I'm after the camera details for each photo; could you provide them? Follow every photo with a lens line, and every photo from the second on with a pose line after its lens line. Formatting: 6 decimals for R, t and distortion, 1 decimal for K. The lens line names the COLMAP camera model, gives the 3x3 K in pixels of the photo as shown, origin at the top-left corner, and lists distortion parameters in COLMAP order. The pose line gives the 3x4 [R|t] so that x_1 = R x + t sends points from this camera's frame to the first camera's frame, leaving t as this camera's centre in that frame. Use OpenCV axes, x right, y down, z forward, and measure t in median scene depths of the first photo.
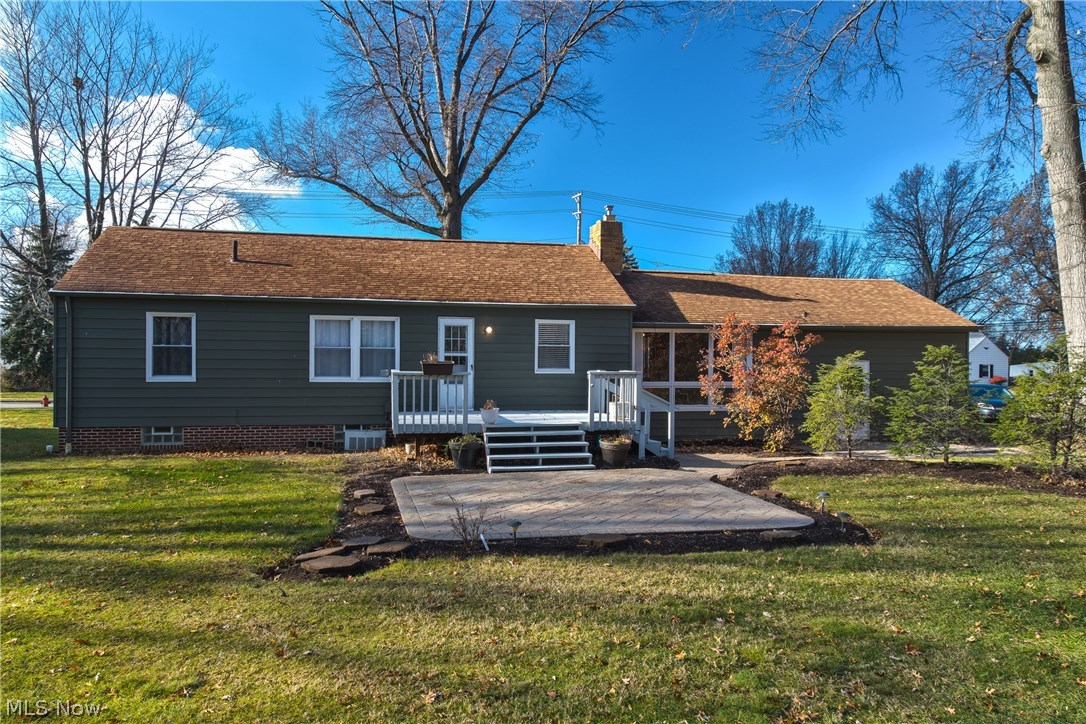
lens RADIAL K [[792.9, 0, 540.9], [0, 792.9, 361.2], [0, 0, 1]] dist [0.017604, -0.007019]
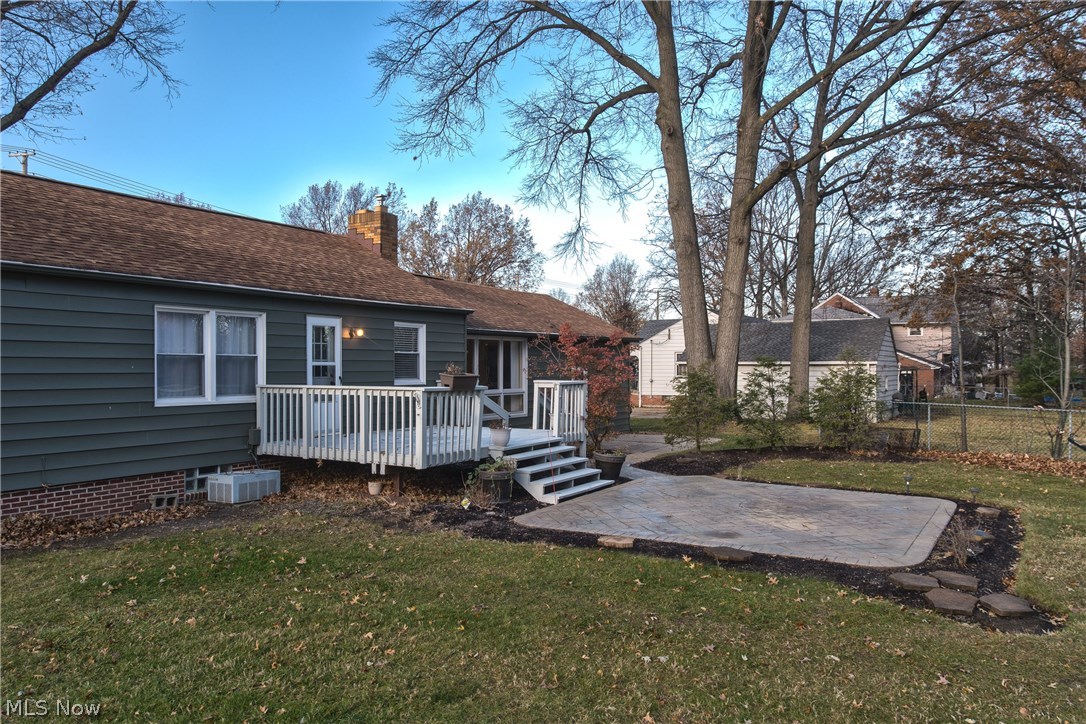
lens RADIAL K [[792.9, 0, 538.3], [0, 792.9, 360.3], [0, 0, 1]] dist [0.017604, -0.007019]
pose [[0.699188, -0.001804, 0.714935, -0.528232], [0.005885, 0.999977, -0.003233, -0.008221], [-0.714913, 0.006468, 0.699183, 0.309828]]
